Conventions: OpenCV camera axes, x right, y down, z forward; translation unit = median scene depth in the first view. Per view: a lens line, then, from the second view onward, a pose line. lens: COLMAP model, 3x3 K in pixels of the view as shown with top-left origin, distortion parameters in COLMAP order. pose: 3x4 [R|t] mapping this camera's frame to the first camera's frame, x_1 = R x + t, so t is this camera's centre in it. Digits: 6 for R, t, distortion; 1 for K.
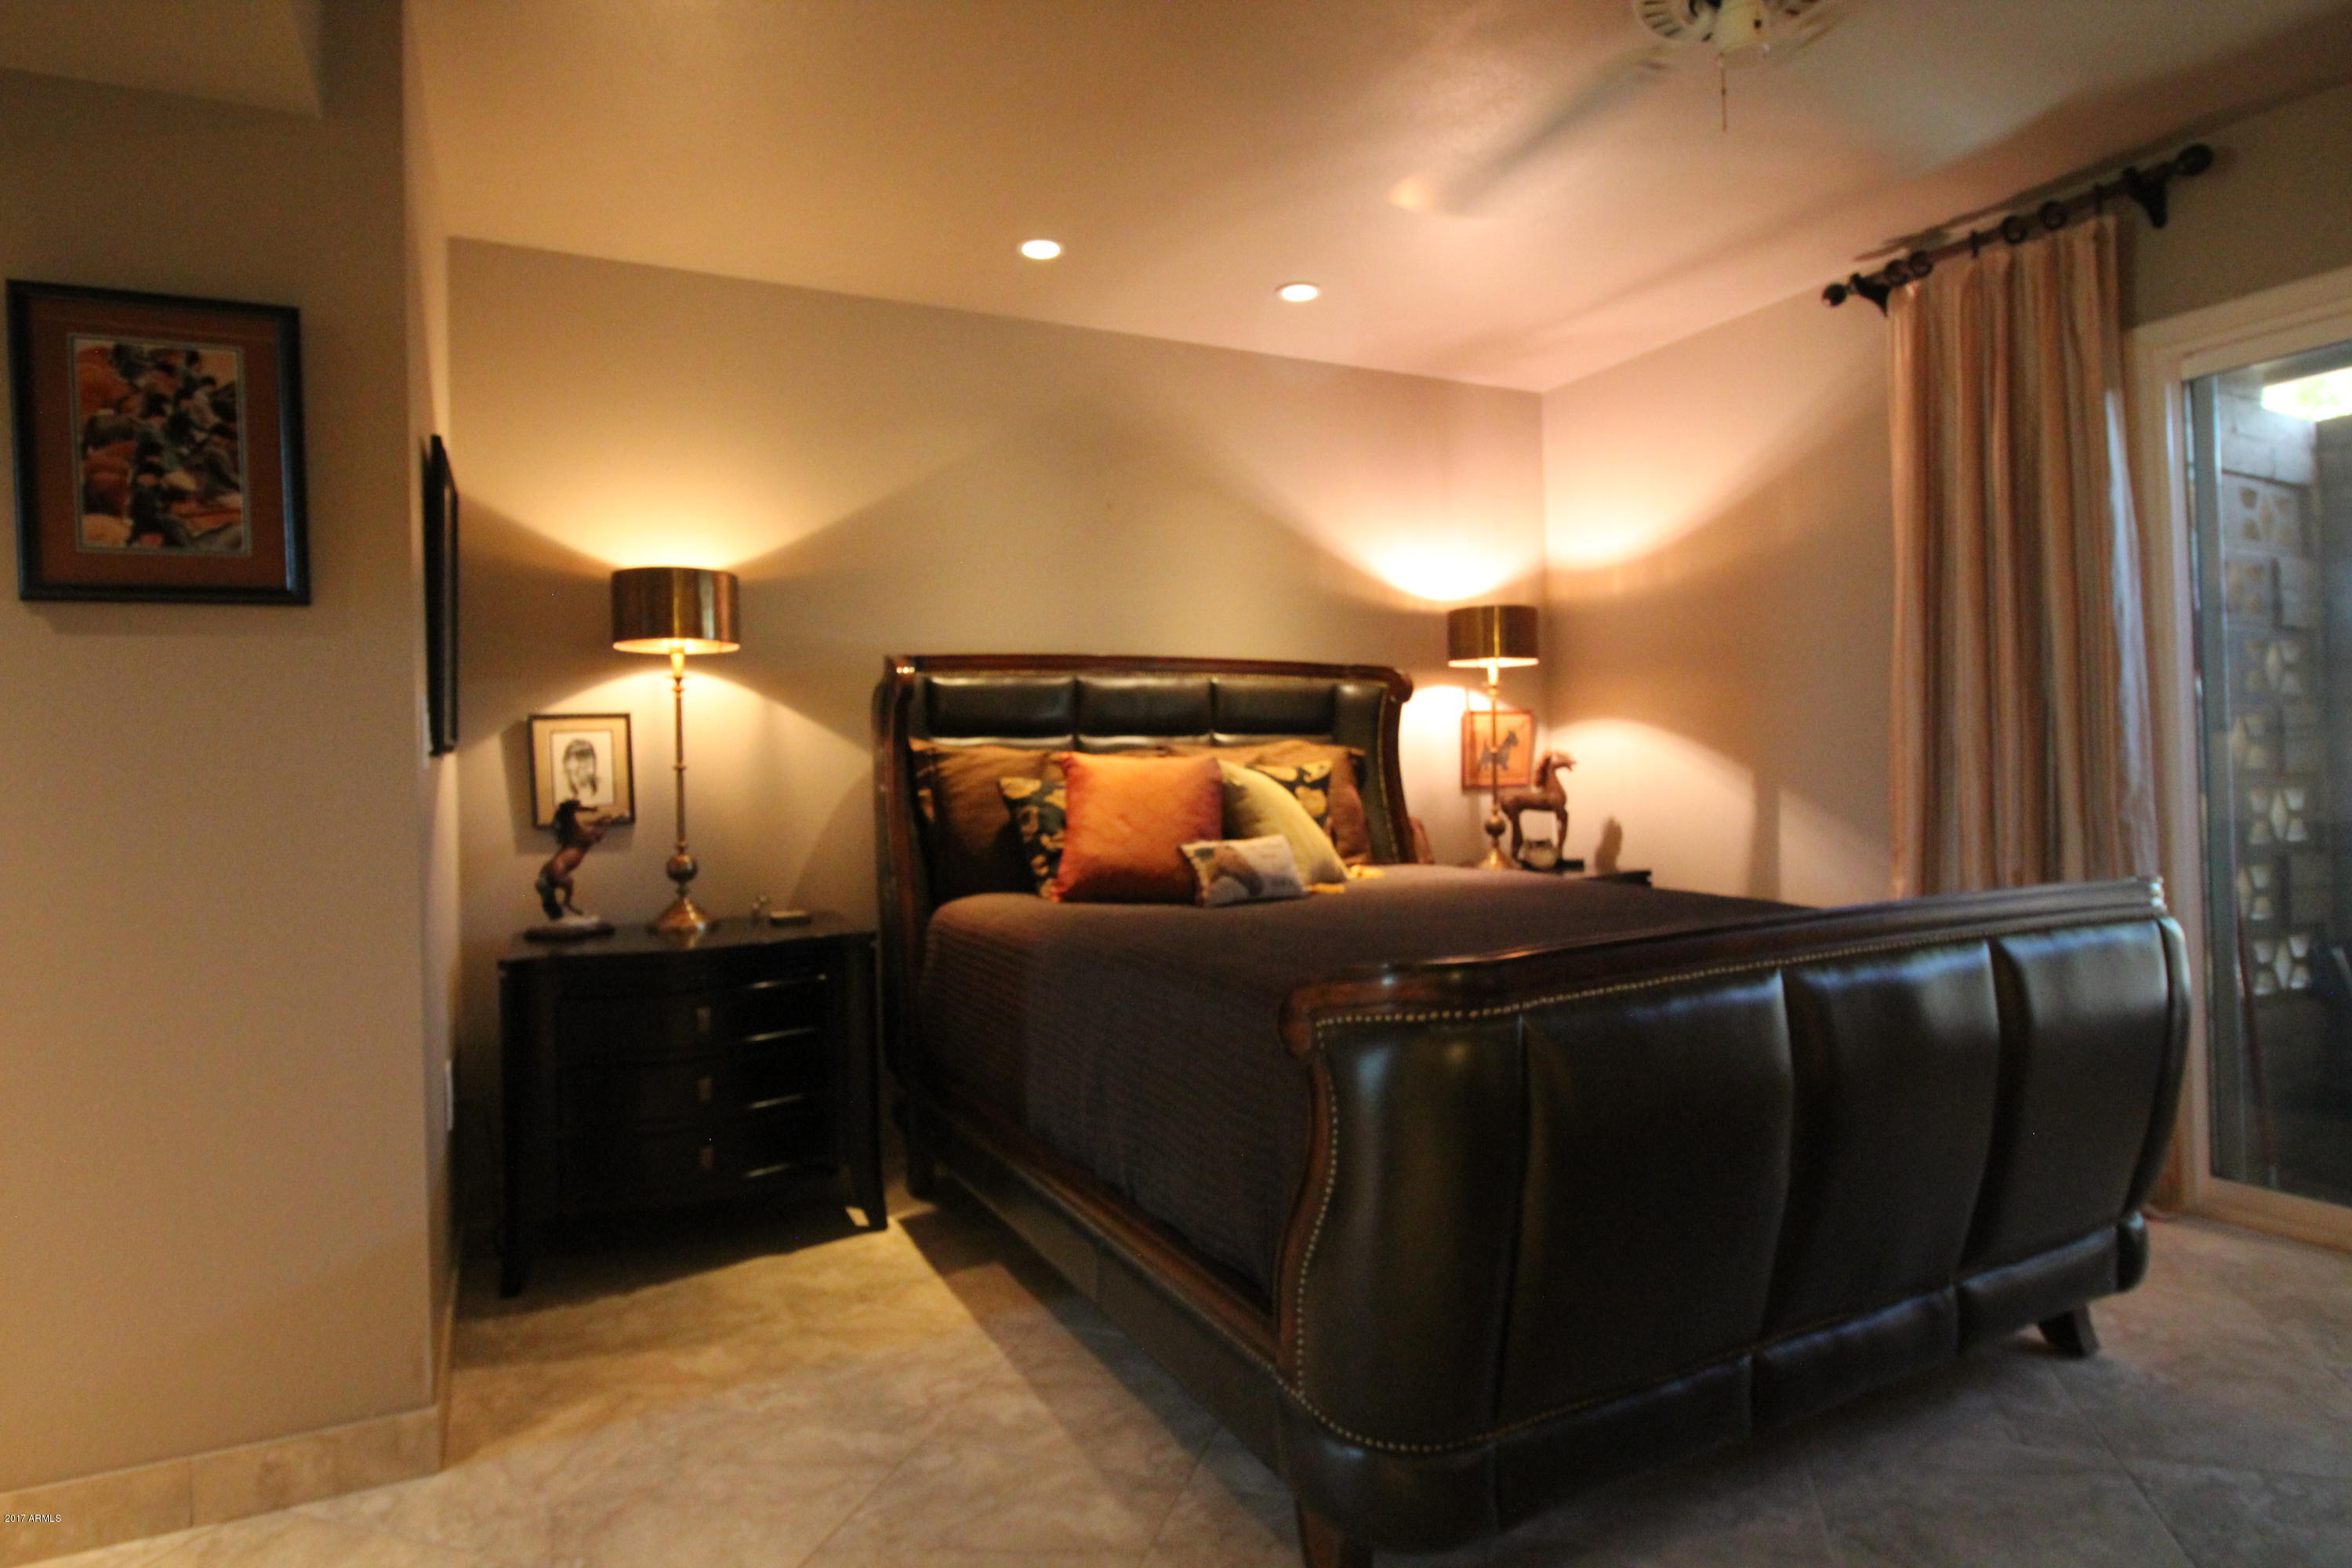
lens RADIAL K [[1314.4, 0, 1172.5], [0, 1314.4, 756.7], [0, 0, 1]] dist [0.000557, -0.000622]
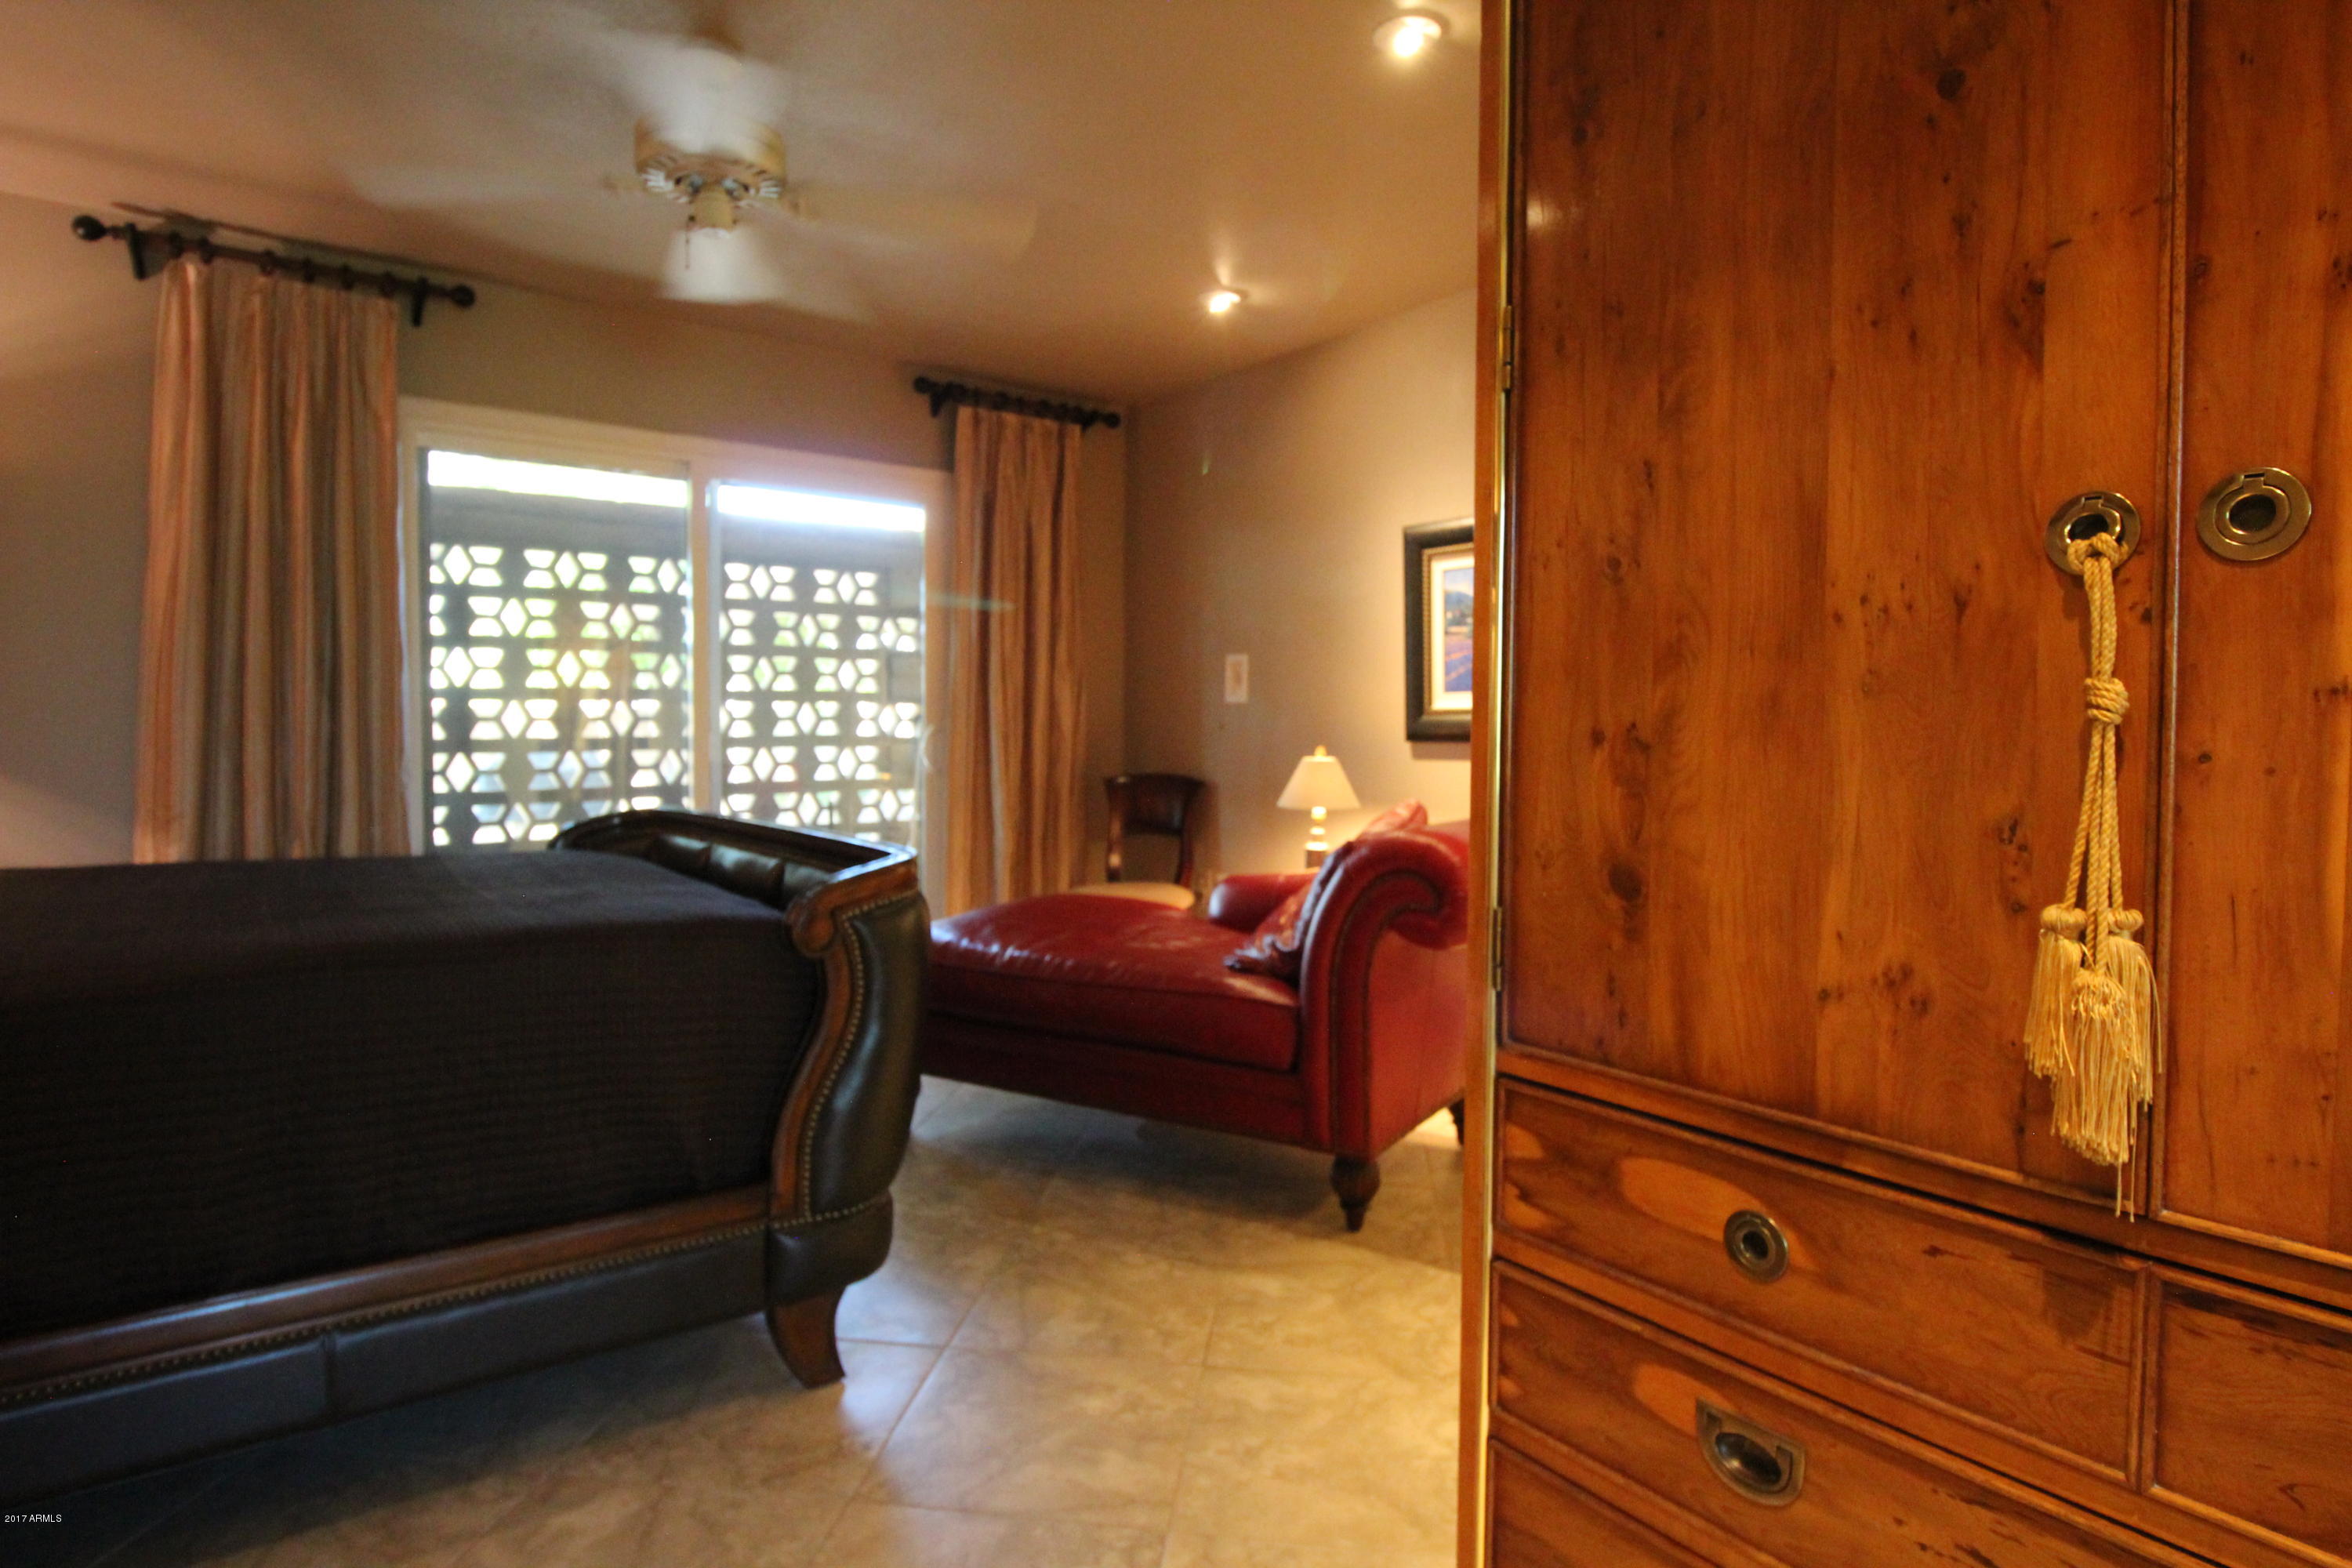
lens RADIAL K [[1314.4, 0, 1172.5], [0, 1314.4, 756.7], [0, 0, 1]] dist [0.000557, -0.000622]
pose [[-0.179937, 0.000101, 0.983678, -0.685686], [-0.002224, 0.999997, -0.000510, 0.026145], [-0.983676, -0.002279, -0.179937, 0.505820]]
